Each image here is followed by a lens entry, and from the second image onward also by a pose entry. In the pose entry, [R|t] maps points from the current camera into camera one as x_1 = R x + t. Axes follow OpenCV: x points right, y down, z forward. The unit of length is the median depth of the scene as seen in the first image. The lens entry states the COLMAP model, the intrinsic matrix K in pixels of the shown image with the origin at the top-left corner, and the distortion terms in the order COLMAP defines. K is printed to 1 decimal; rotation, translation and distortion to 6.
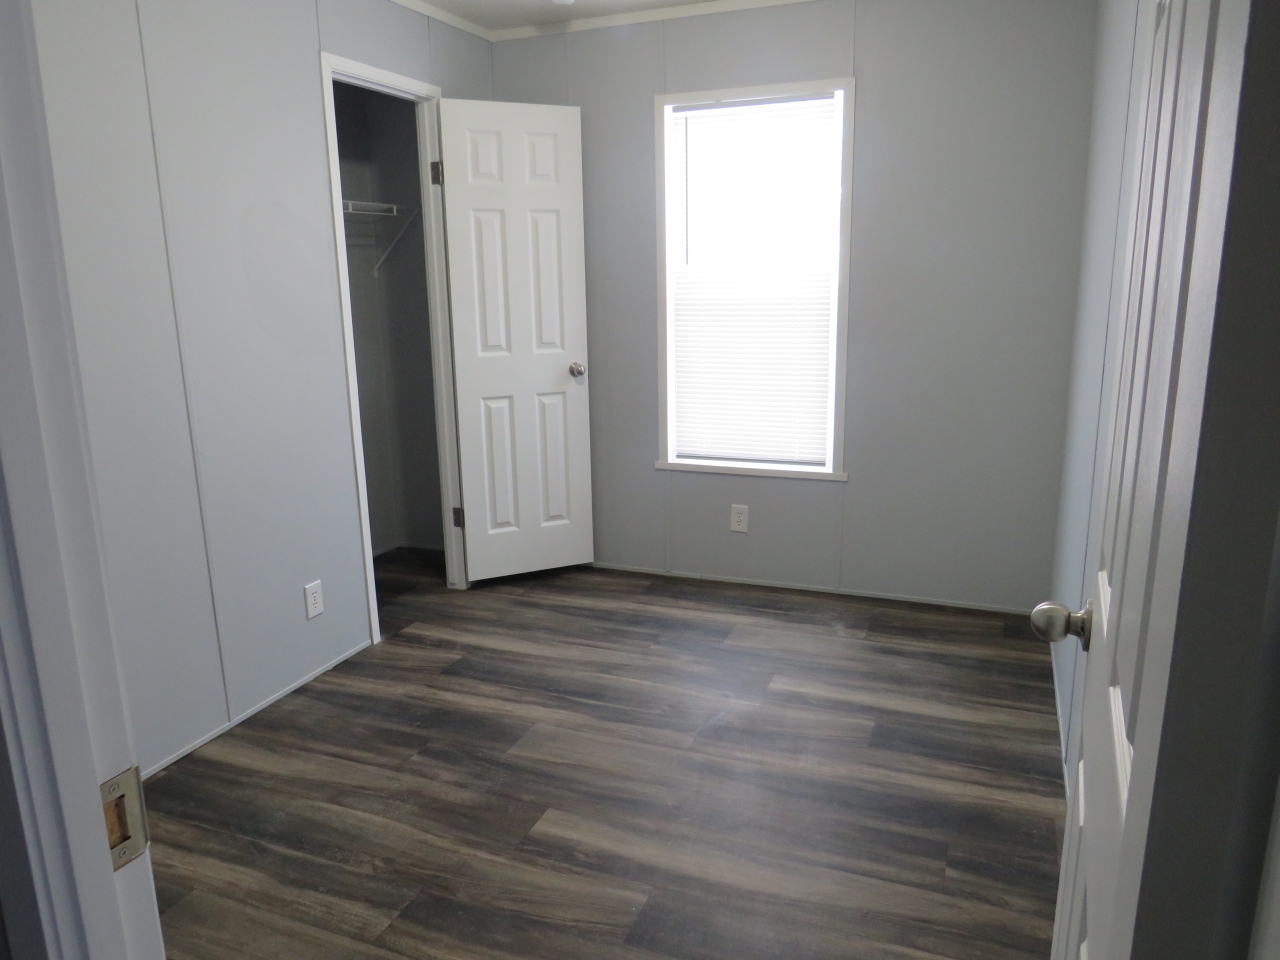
lens RADIAL K [[909.3, 0, 631.6], [0, 909.3, 477.4], [0, 0, 1]] dist [-0.029566, 0.006507]
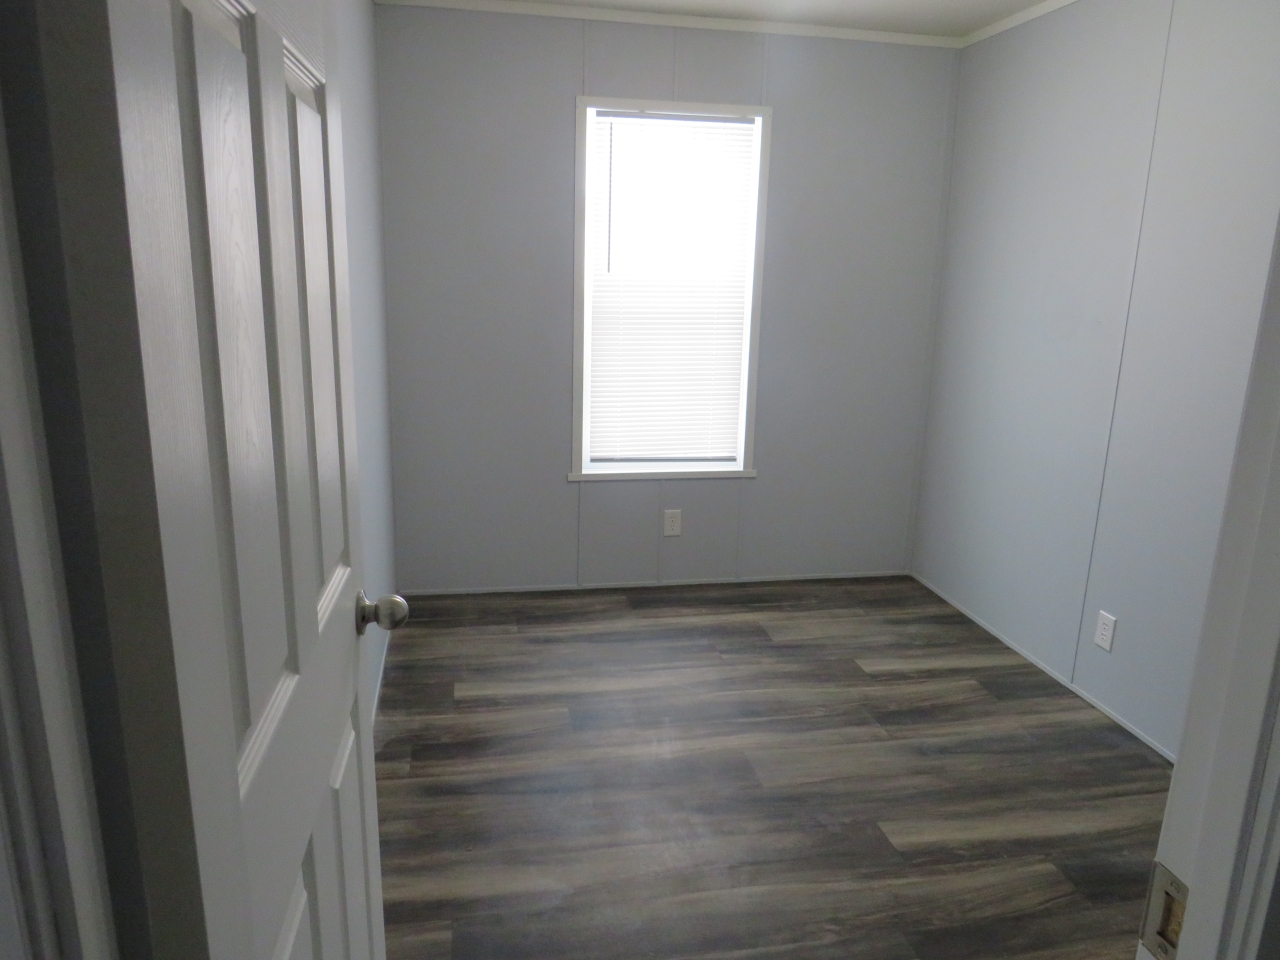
lens RADIAL K [[909.3, 0, 631.1], [0, 909.3, 475.2], [0, 0, 1]] dist [-0.029566, 0.006507]
pose [[0.843204, -0.085455, 0.530759, -0.761975], [0.080532, 0.996223, 0.032457, -0.073884], [-0.531528, 0.015375, 0.846901, 0.255918]]
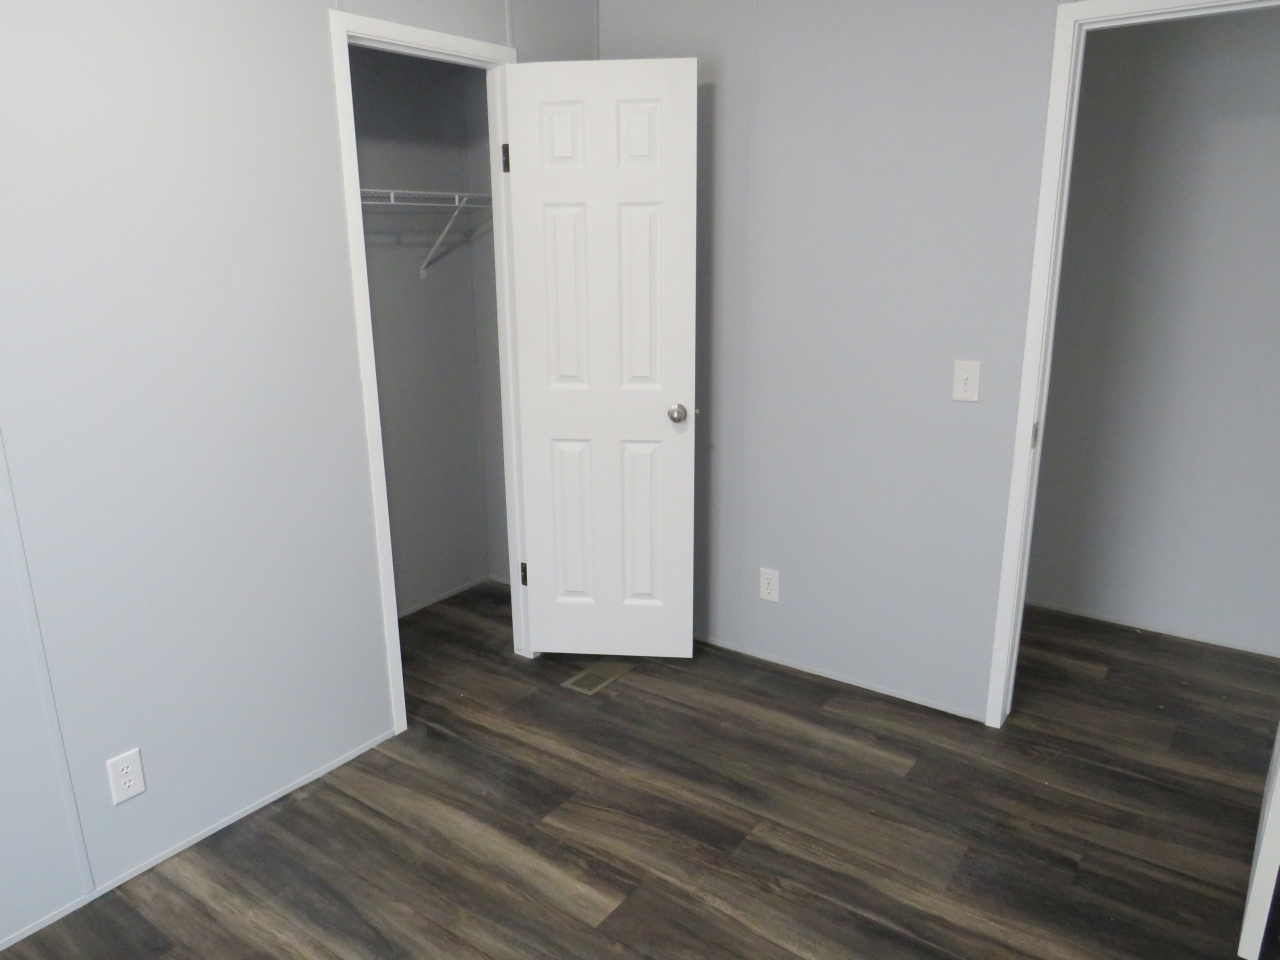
lens RADIAL K [[909.3, 0, 632.7], [0, 909.3, 470.2], [0, 0, 1]] dist [-0.029566, 0.006507]
pose [[-0.970307, -0.033824, 0.239499, -0.293495], [0.081316, 0.886923, 0.454705, -0.387552], [-0.227797, 0.460678, -0.857837, 1.410356]]
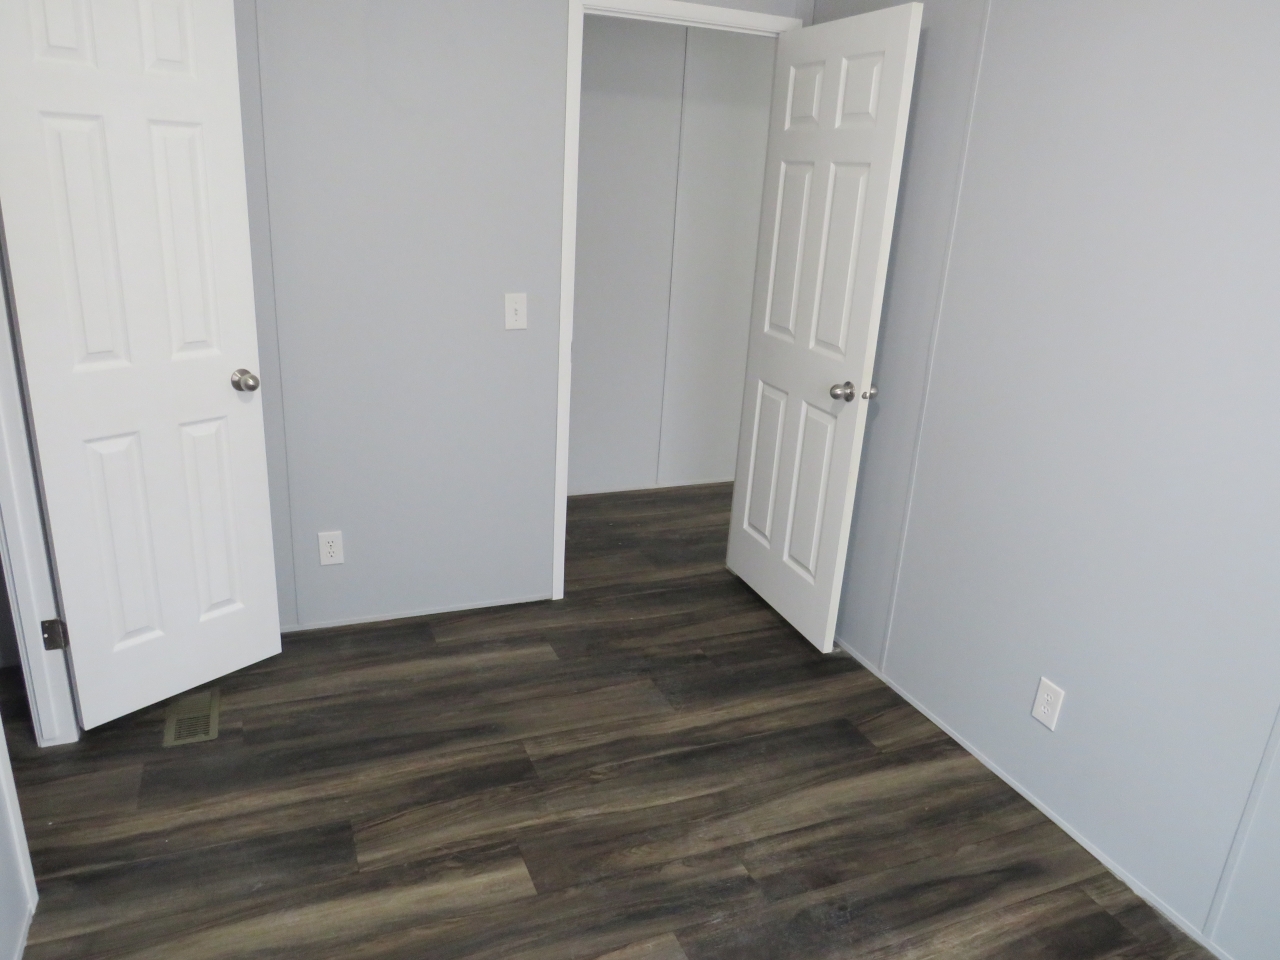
lens RADIAL K [[909.3, 0, 639.2], [0, 909.3, 468.7], [0, 0, 1]] dist [-0.029566, 0.006507]
pose [[-0.710816, 0.196509, -0.675370, 0.316447], [-0.200016, 0.864070, 0.461927, -0.373968], [0.674340, 0.463430, -0.574890, 1.261709]]
